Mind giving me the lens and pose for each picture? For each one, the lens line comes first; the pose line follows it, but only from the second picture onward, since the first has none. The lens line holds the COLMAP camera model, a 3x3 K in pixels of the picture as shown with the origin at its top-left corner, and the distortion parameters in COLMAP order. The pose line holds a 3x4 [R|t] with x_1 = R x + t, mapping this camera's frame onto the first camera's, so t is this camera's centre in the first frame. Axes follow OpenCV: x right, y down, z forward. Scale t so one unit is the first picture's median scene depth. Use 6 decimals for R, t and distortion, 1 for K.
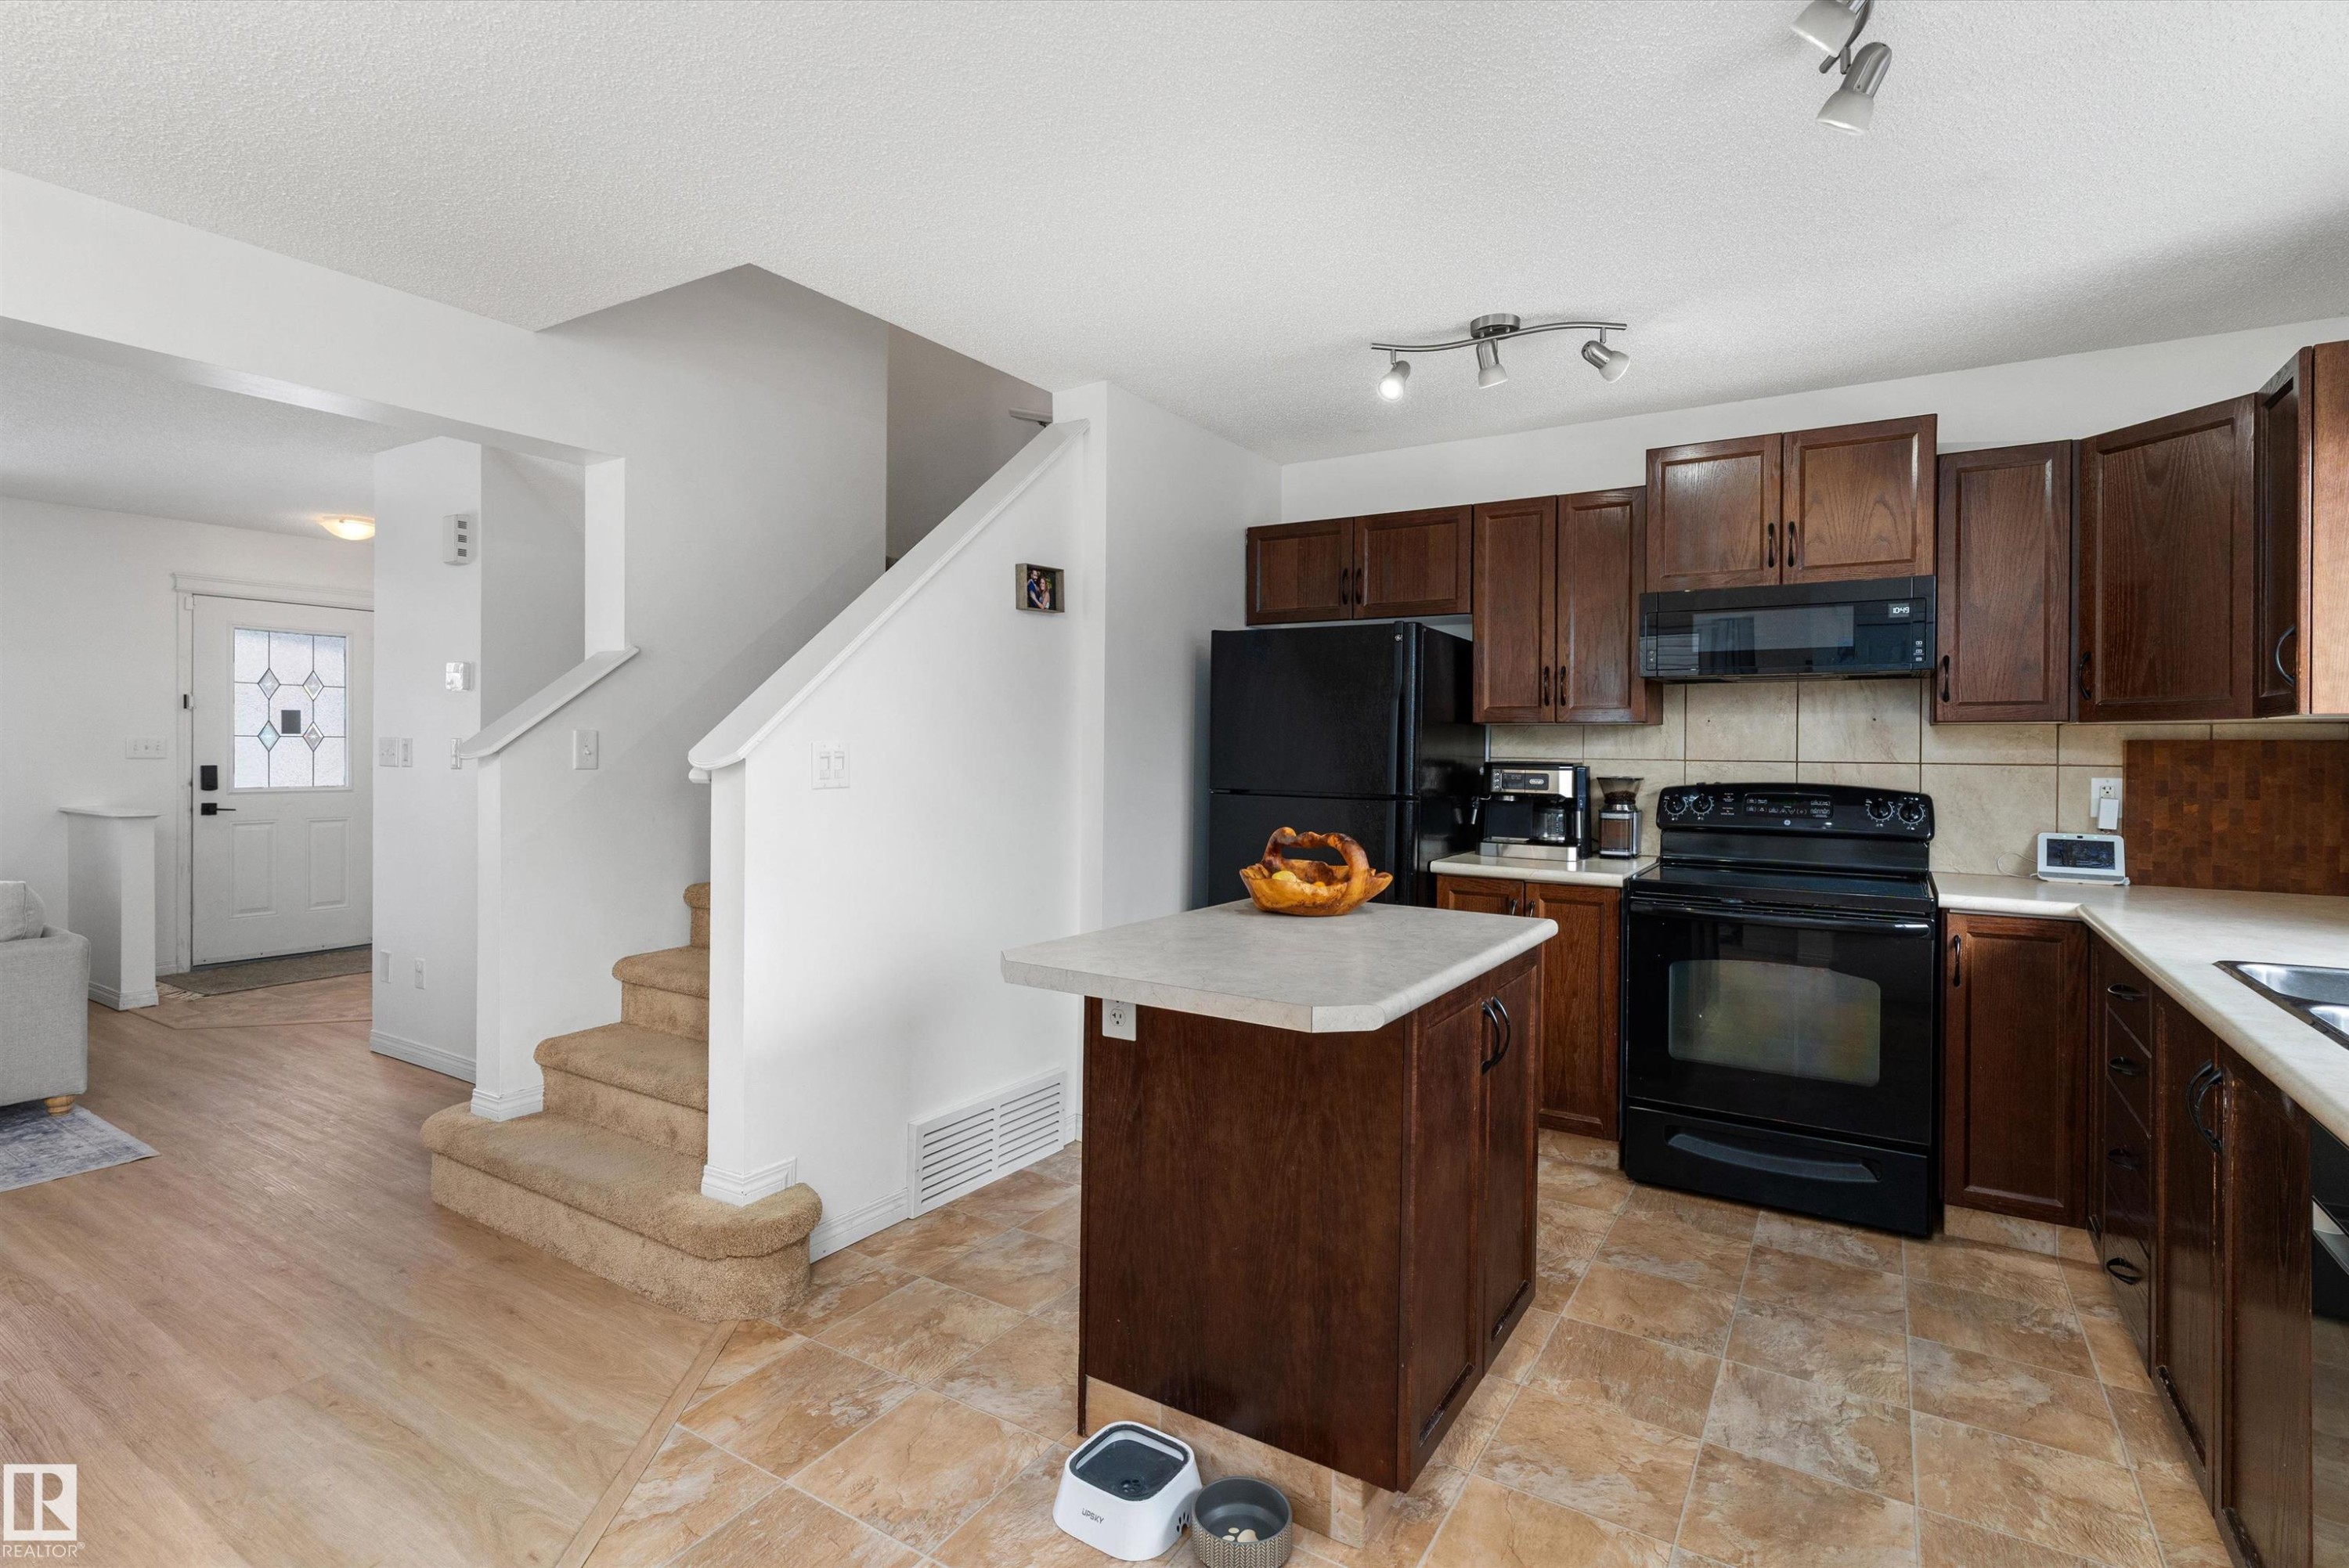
lens RADIAL K [[1127.3, 0, 1177.8], [0, 1127.3, 755.3], [0, 0, 1]] dist [0.001535, 0.001069]
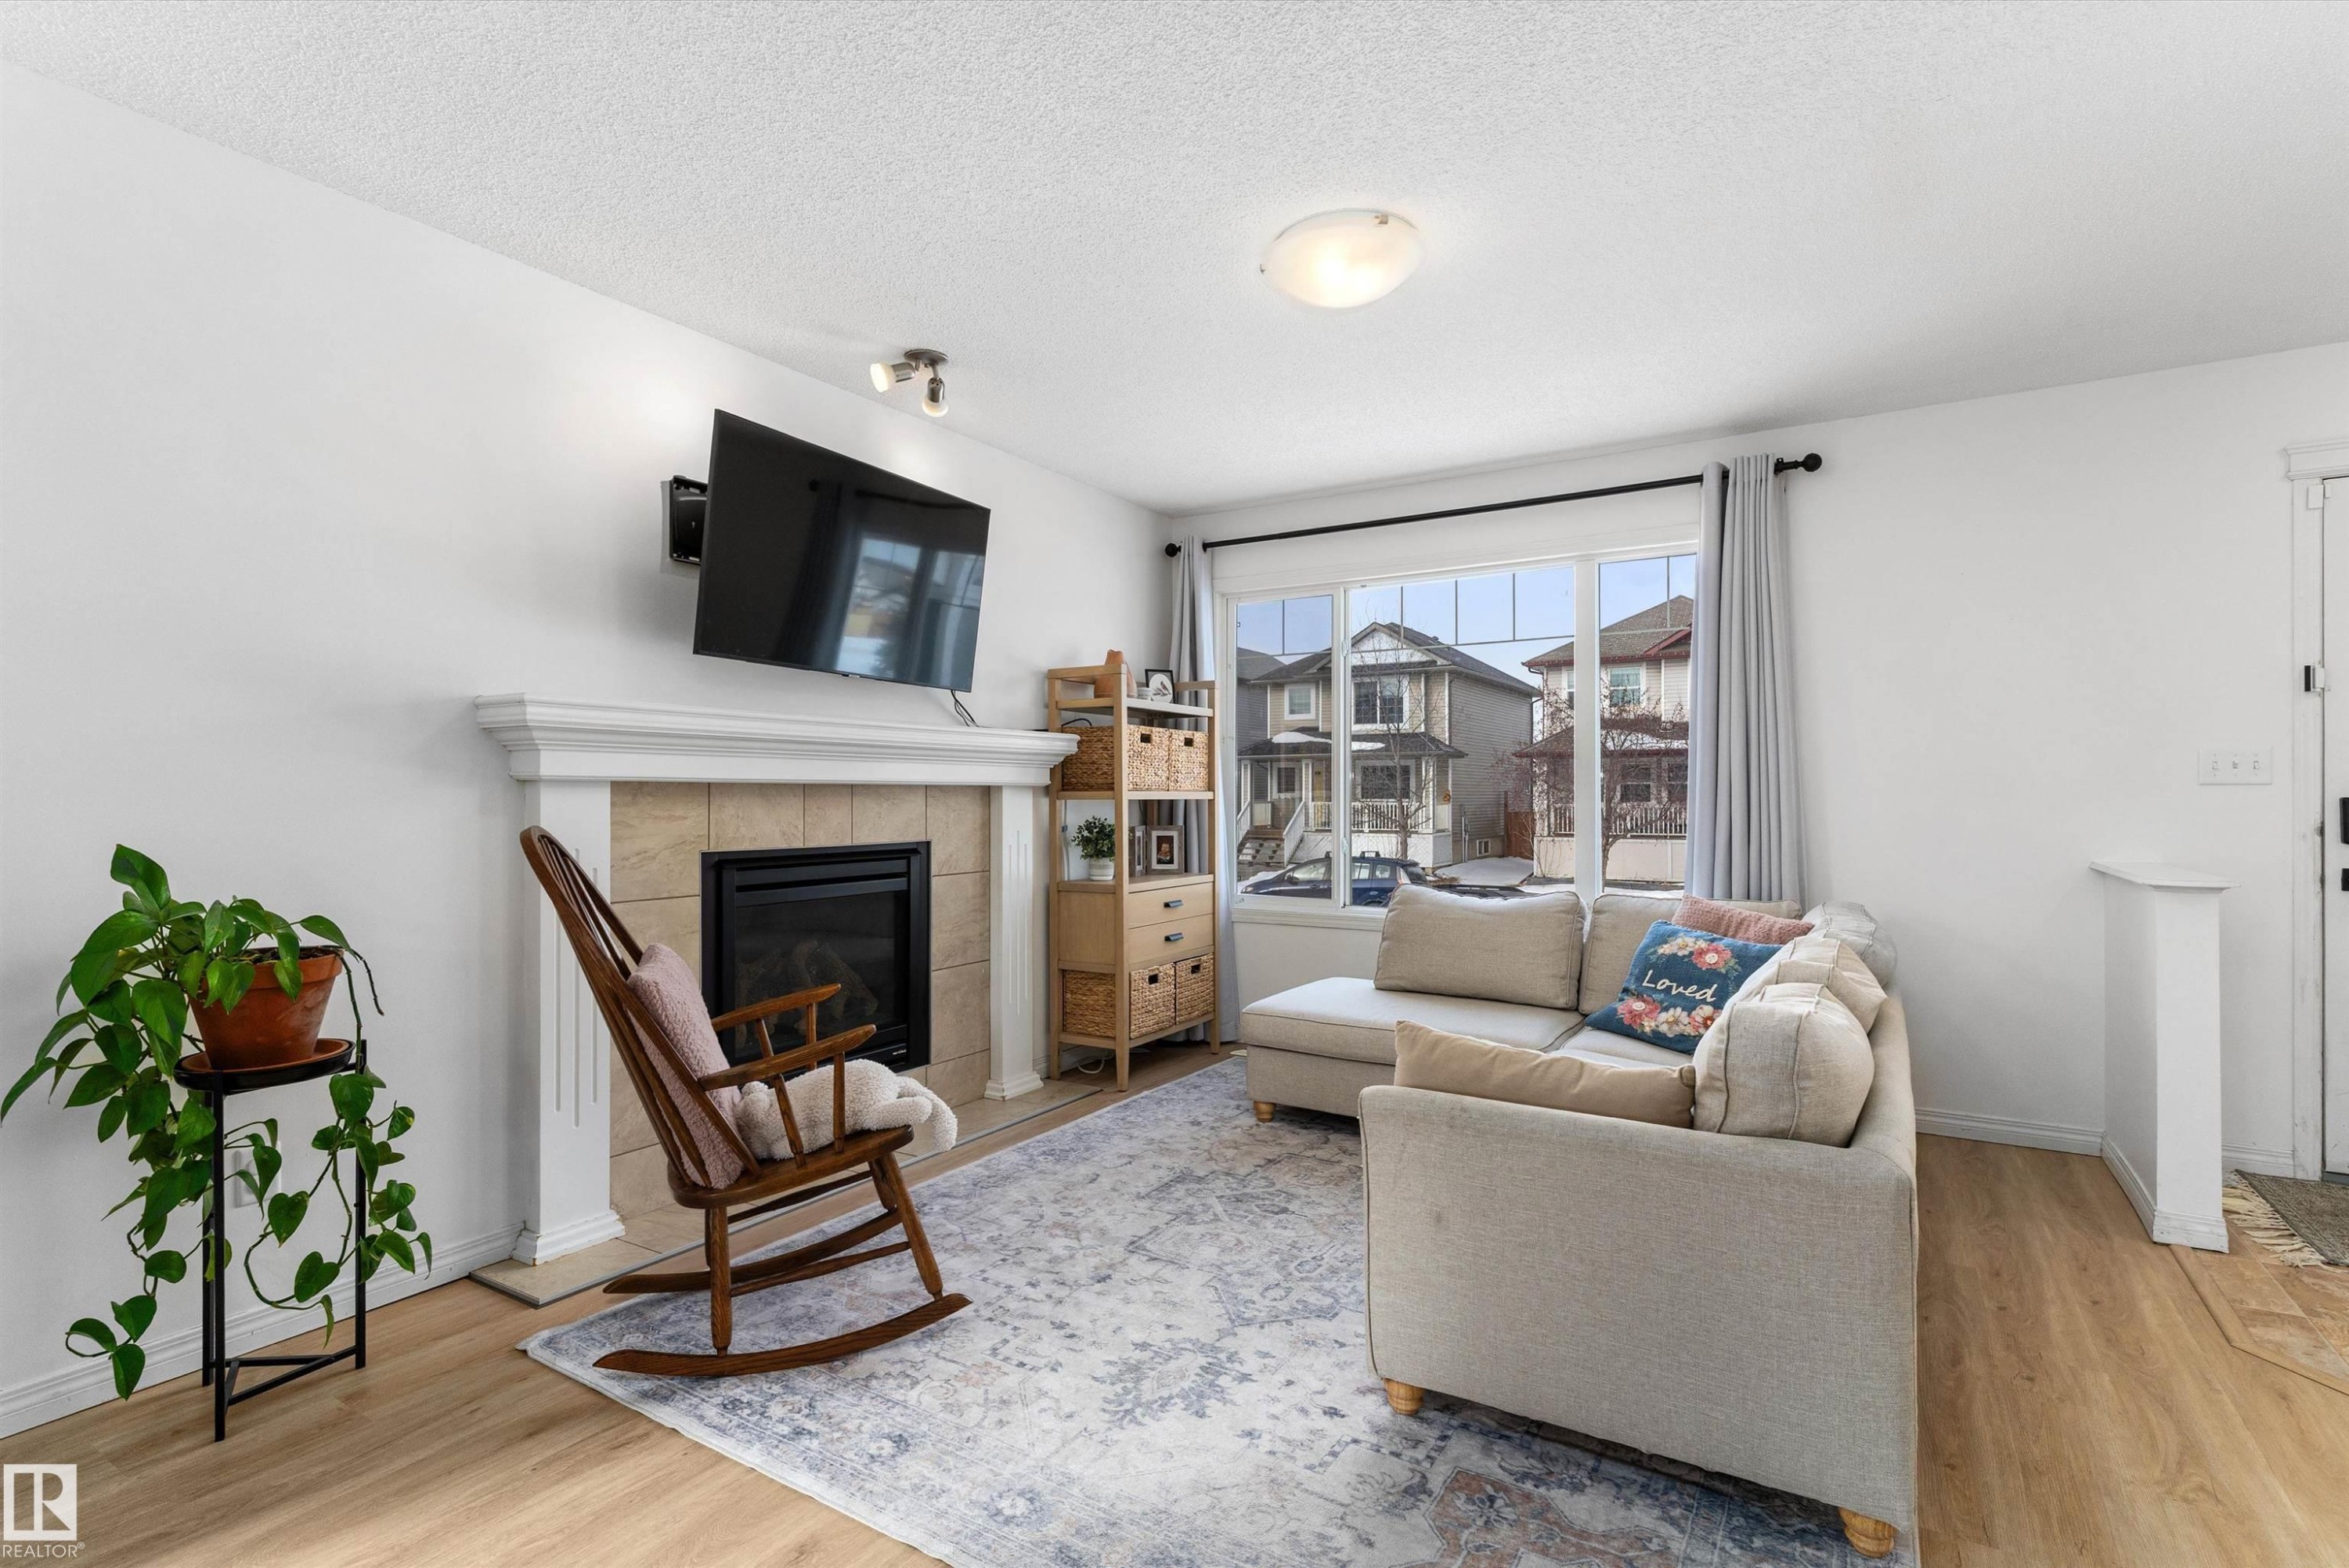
lens RADIAL K [[1120.2, 0, 1178.7], [0, 1120.2, 788.6], [0, 0, 1]] dist [0.001495, 0.000179]
pose [[0.005682, -0.012732, -0.999903, -0.635916], [-0.009823, 0.999870, -0.012787, 0.032275], [0.999936, 0.009894, 0.005556, 0.842599]]
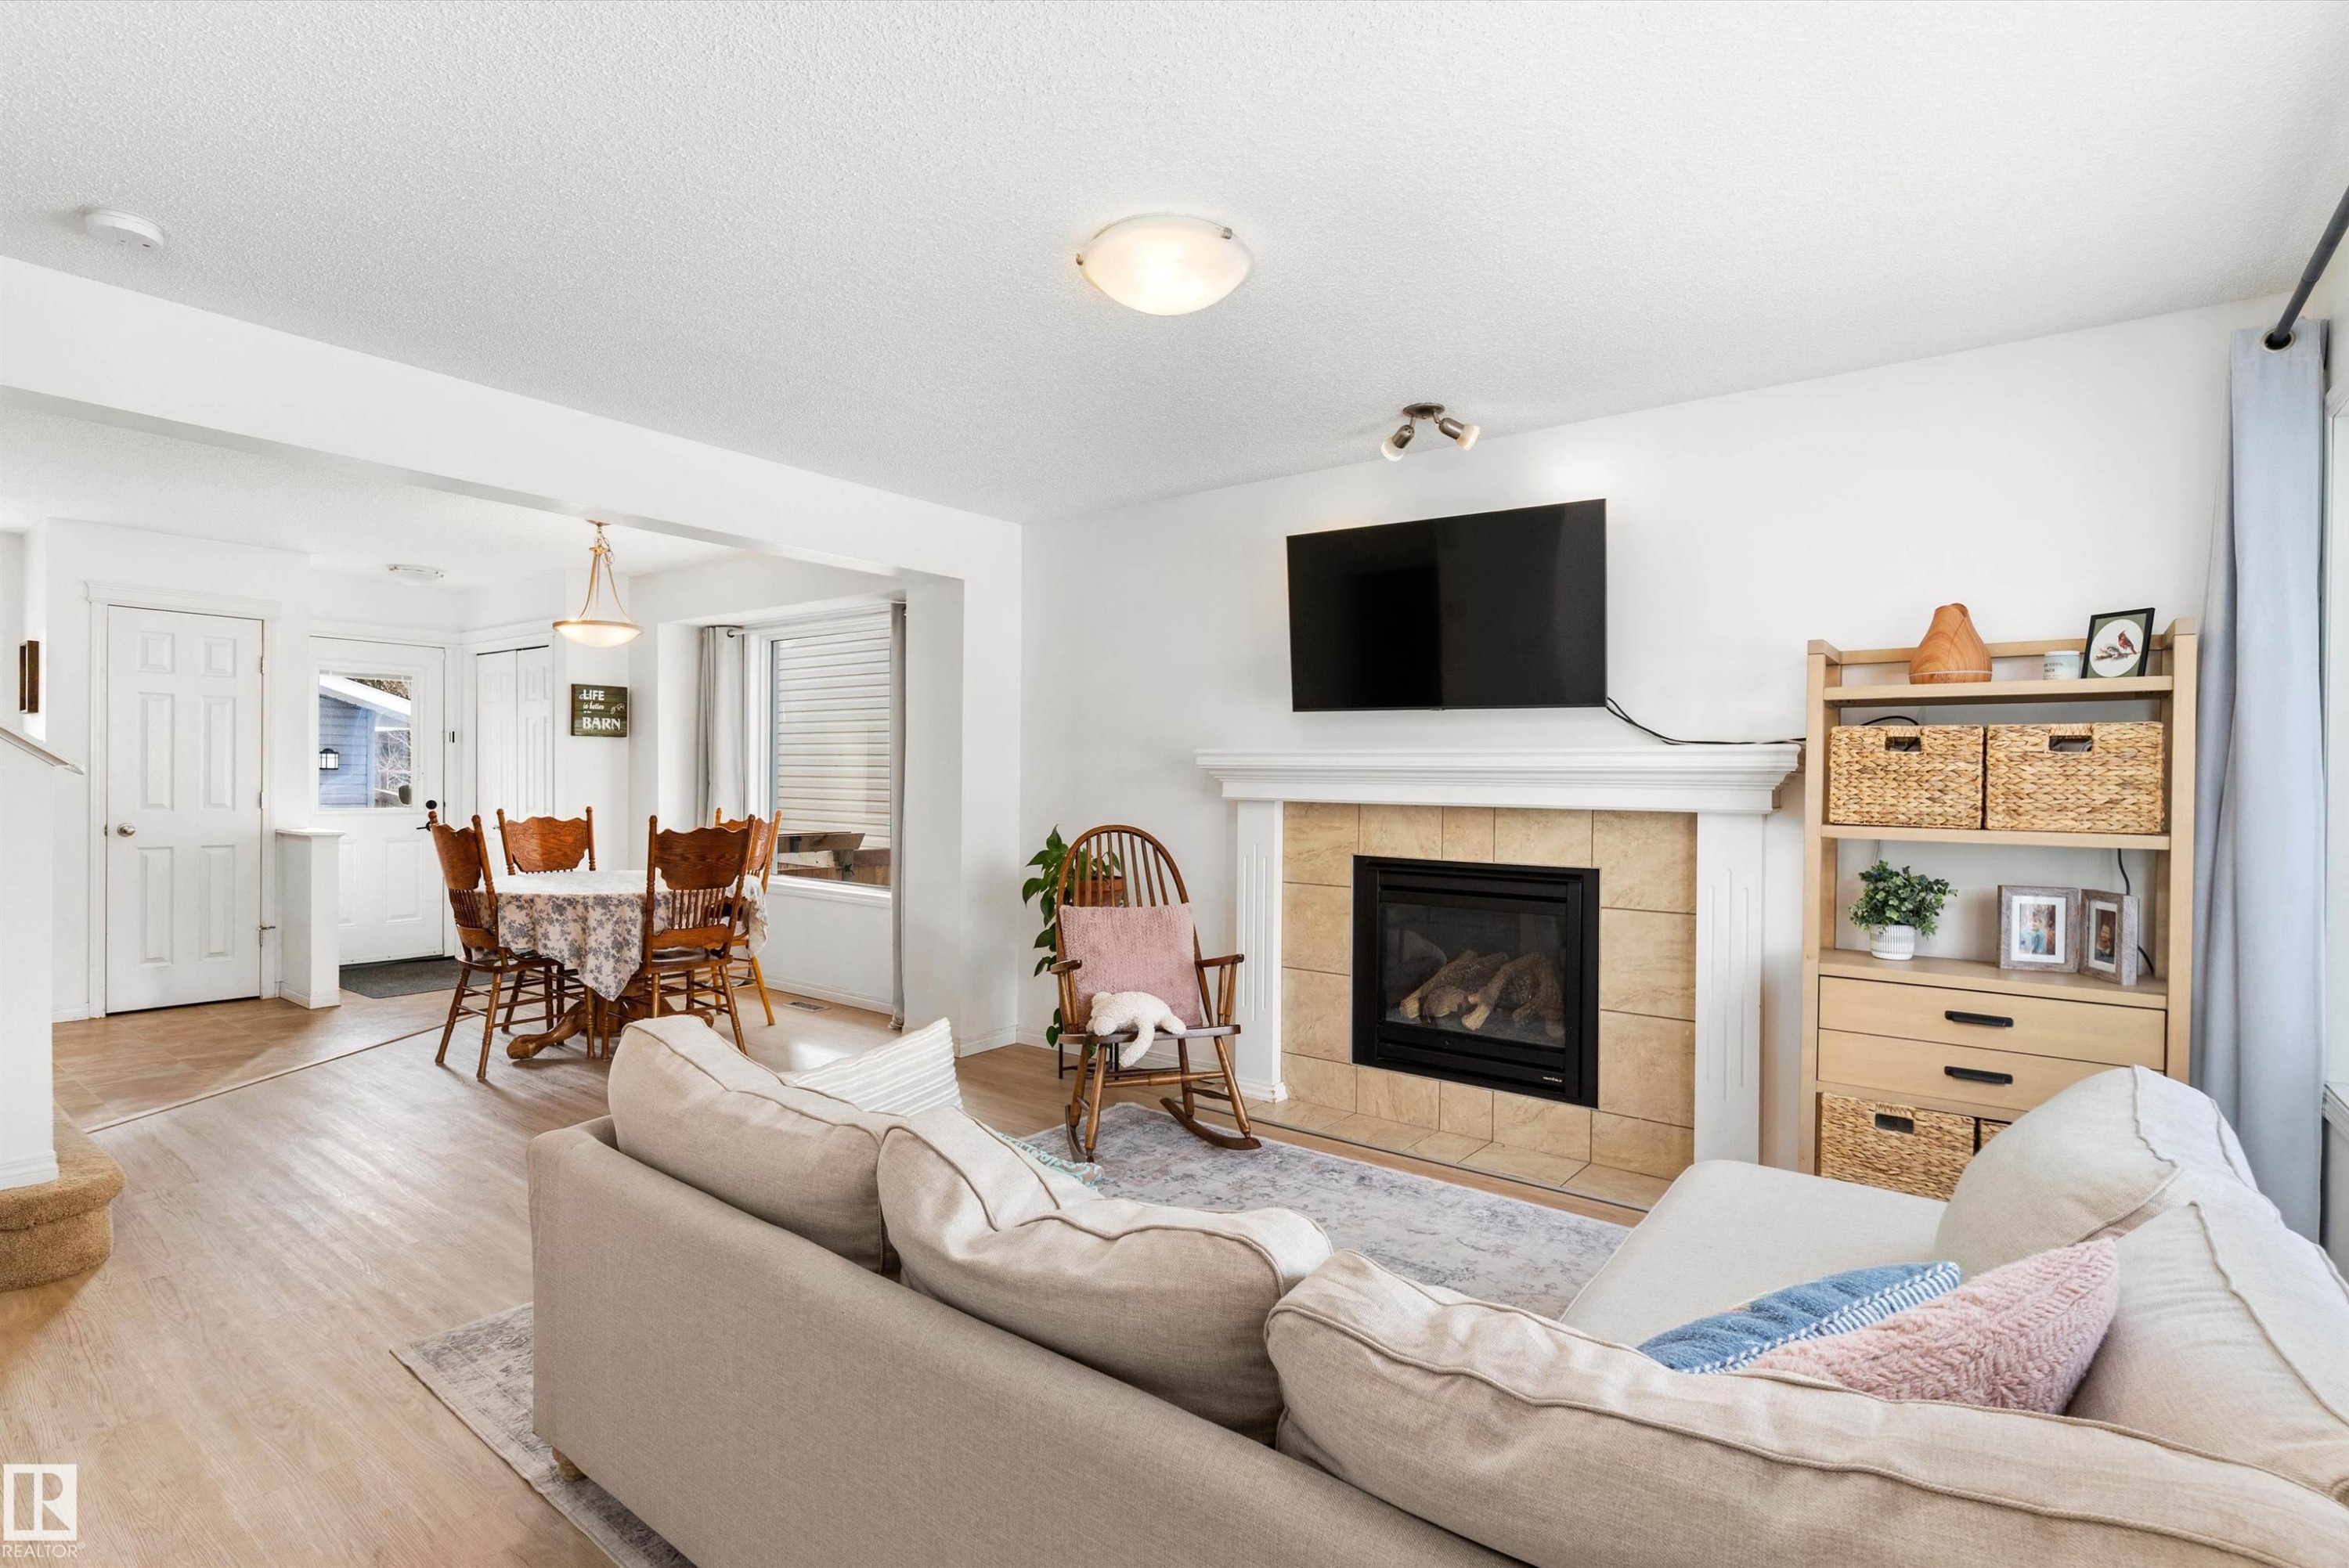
lens RADIAL K [[1120.2, 0, 1178.7], [0, 1120.2, 788.6], [0, 0, 1]] dist [0.001495, 0.000179]
pose [[-0.995099, -0.021844, 0.096440, -1.585337], [-0.020321, 0.999653, 0.016747, -0.017857], [-0.096773, 0.014705, -0.995198, 1.788919]]
